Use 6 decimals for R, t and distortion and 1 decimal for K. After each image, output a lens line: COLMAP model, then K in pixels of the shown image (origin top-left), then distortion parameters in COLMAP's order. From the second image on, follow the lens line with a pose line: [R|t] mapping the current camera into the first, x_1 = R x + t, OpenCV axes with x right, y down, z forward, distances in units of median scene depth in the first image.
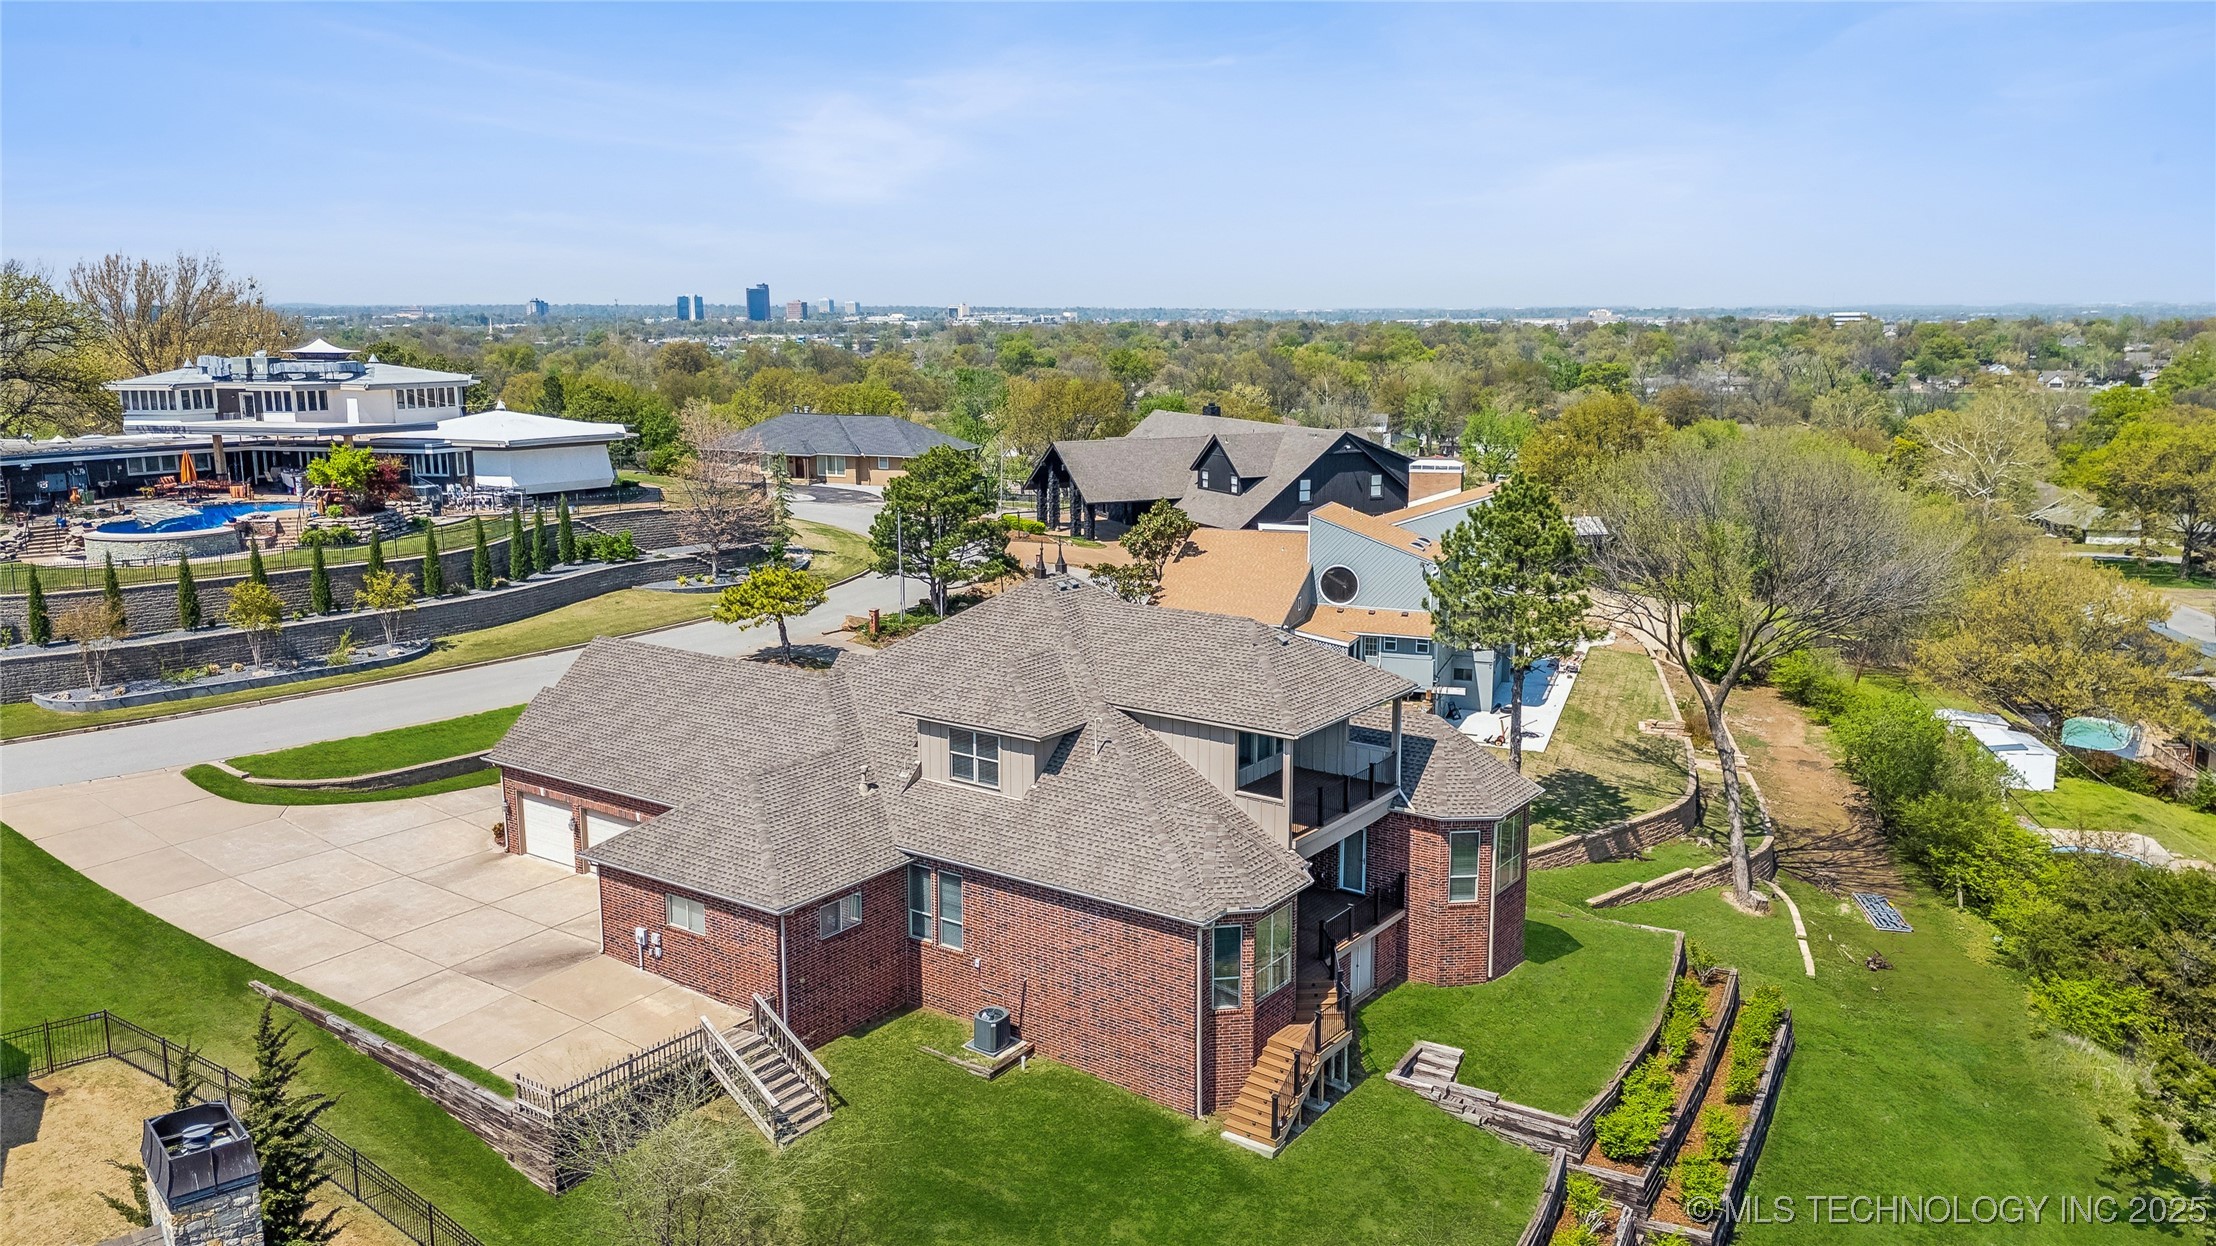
lens RADIAL K [[1638.8, 0, 1108.0], [0, 1638.8, 623.0], [0, 0, 1]] dist [0.071317, -0.061561]
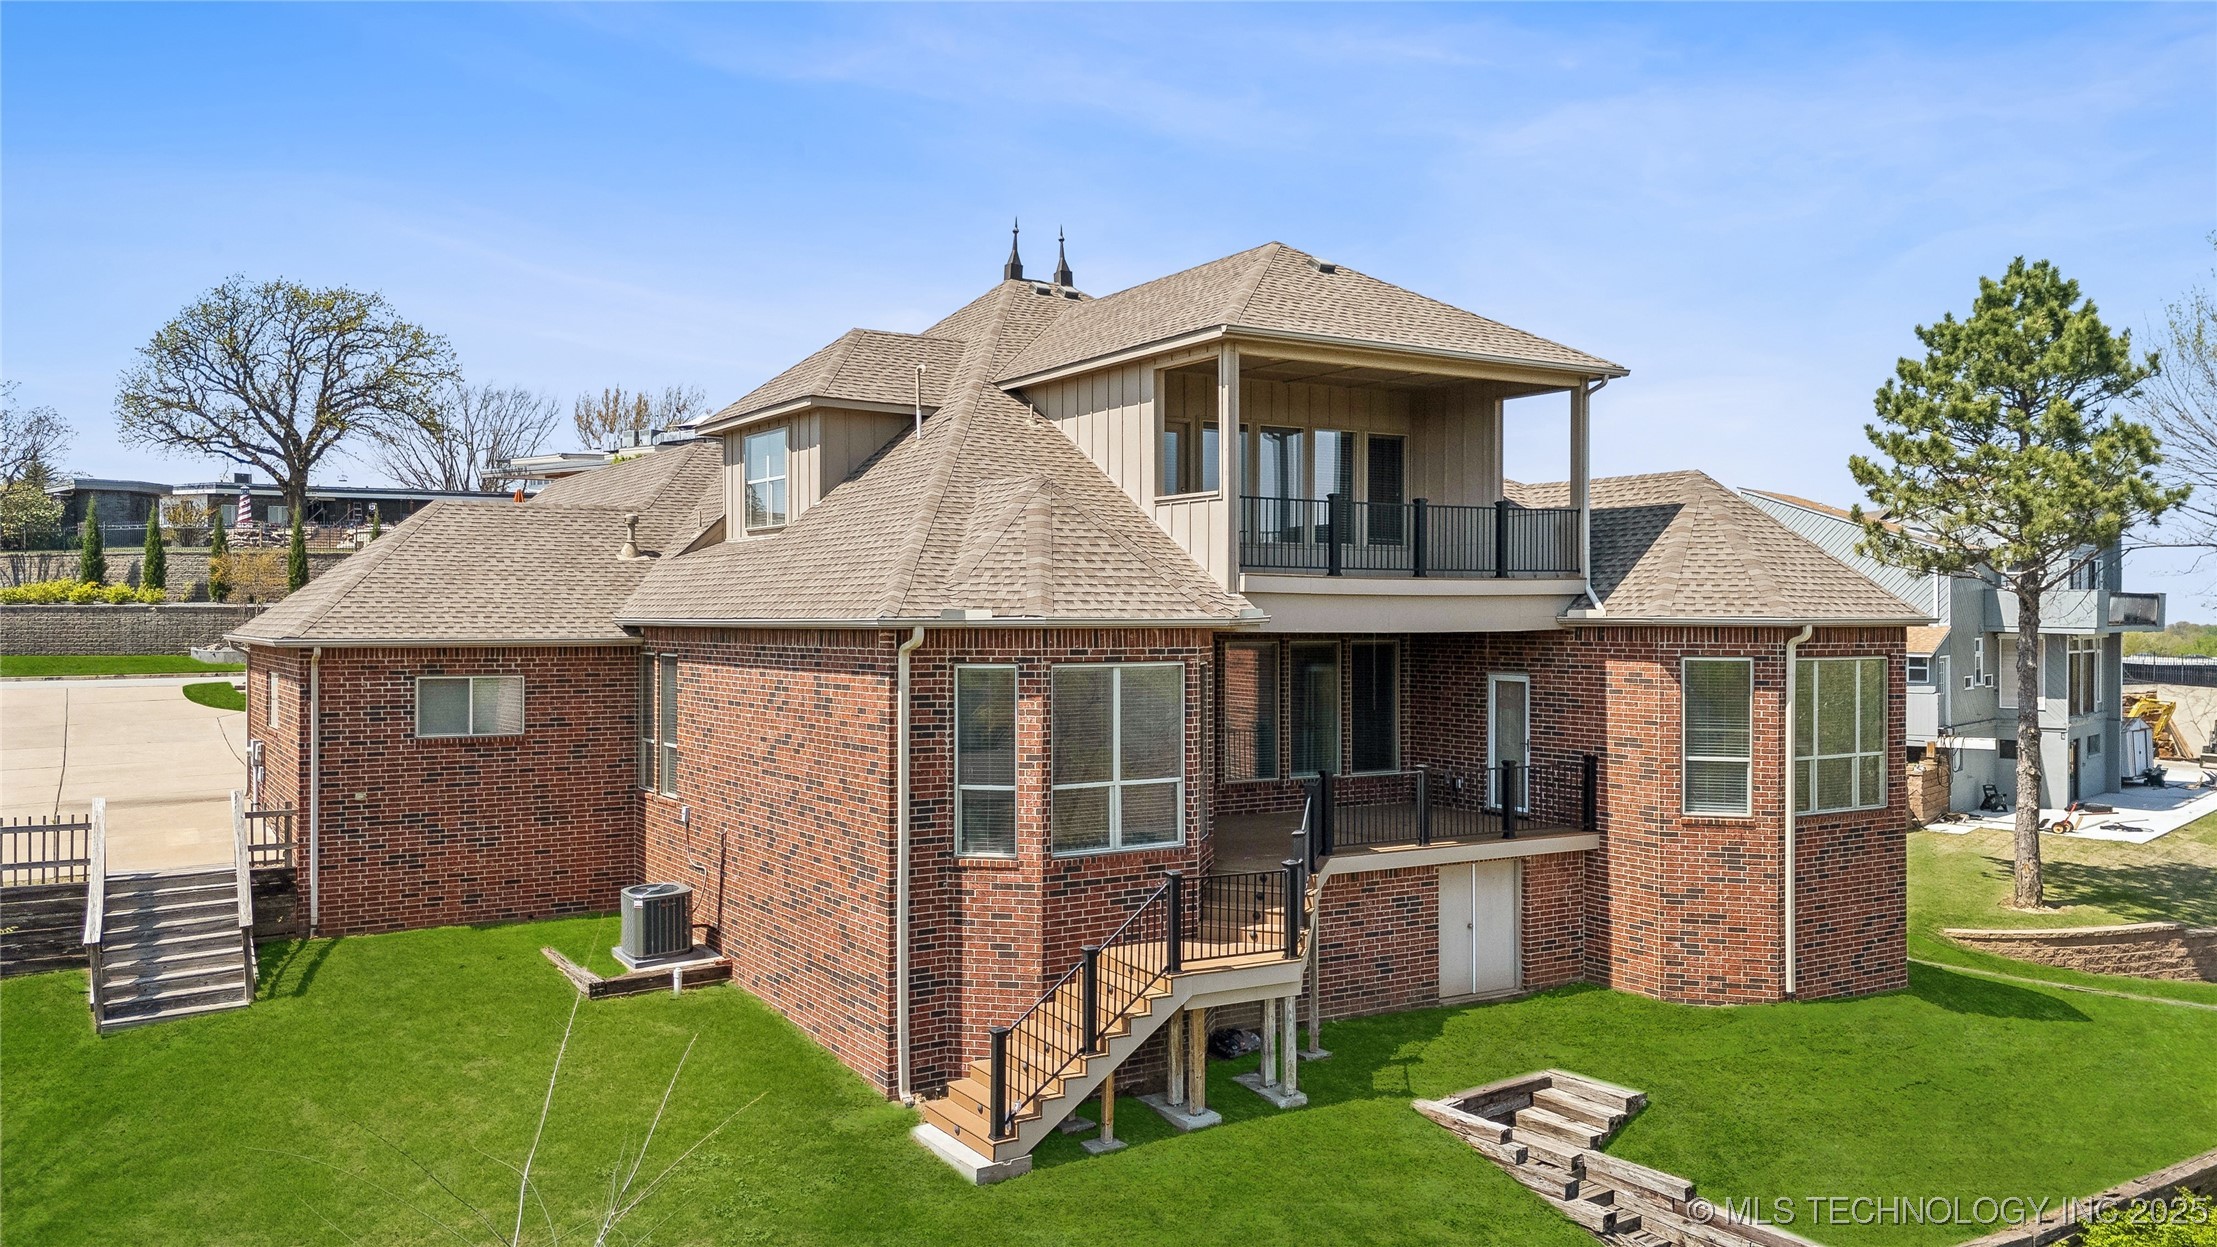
lens RADIAL K [[1625.9, 0, 1108.5], [0, 1625.9, 623.5], [0, 0, 1]] dist [0.060556, -0.061638]
pose [[0.927315, 0.004580, -0.374255, 0.171689], [-0.073721, 0.982572, -0.170640, 0.155841], [0.366951, 0.185827, 0.911491, 0.378844]]
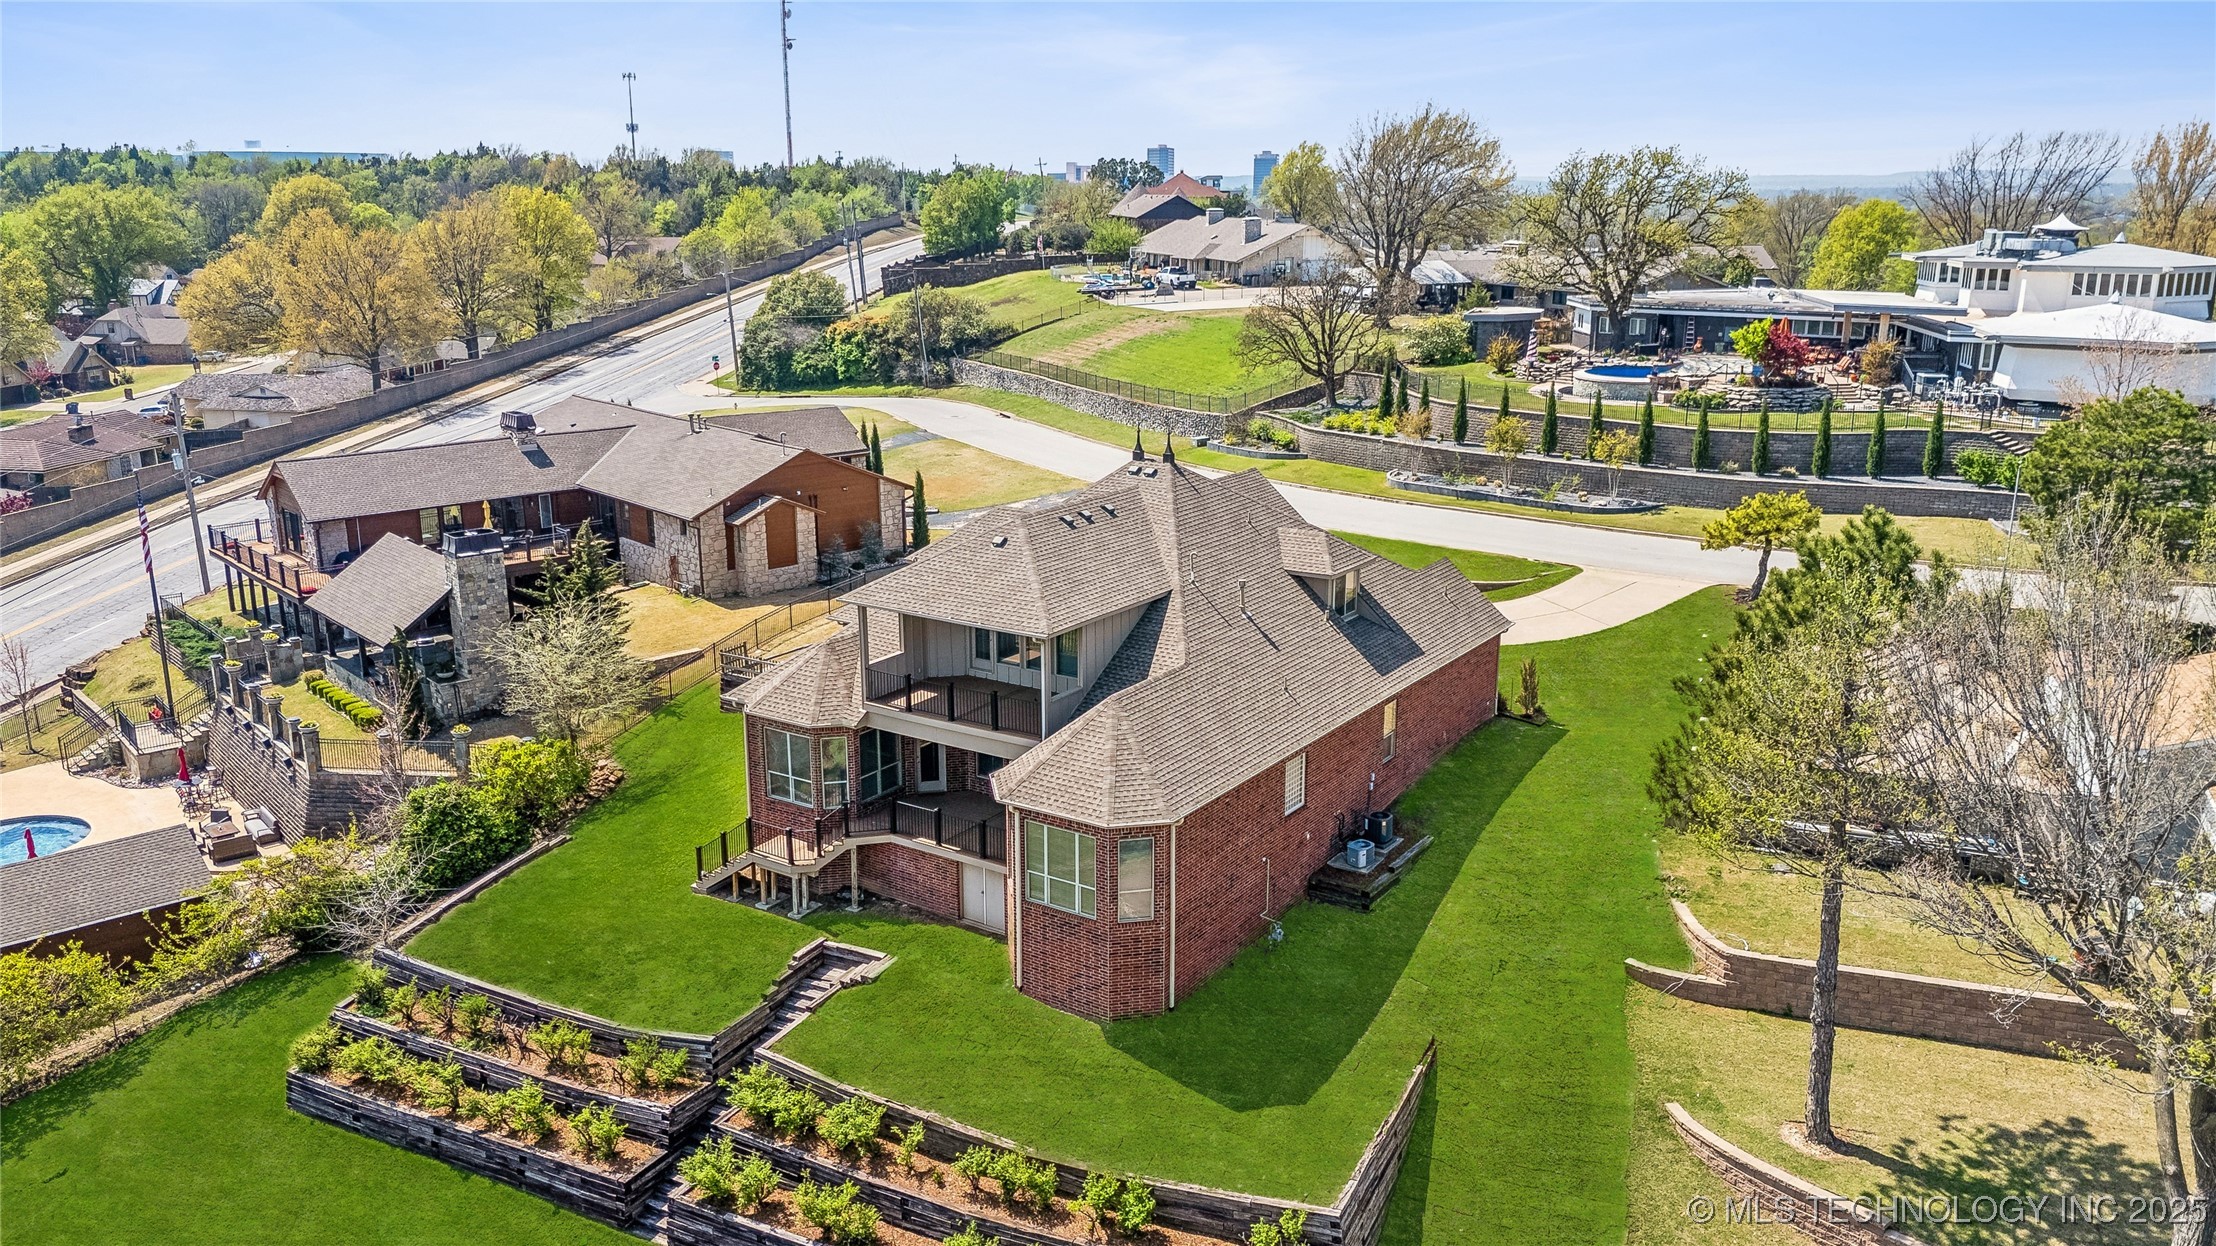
lens RADIAL K [[1676.7, 0, 1108.0], [0, 1676.7, 623.0], [0, 0, 1]] dist [0.069941, -0.071662]
pose [[0.029895, 0.255265, -0.966409, 0.781266], [-0.186622, 0.951266, 0.245492, -0.142728], [0.981977, 0.173014, 0.076076, 0.717878]]
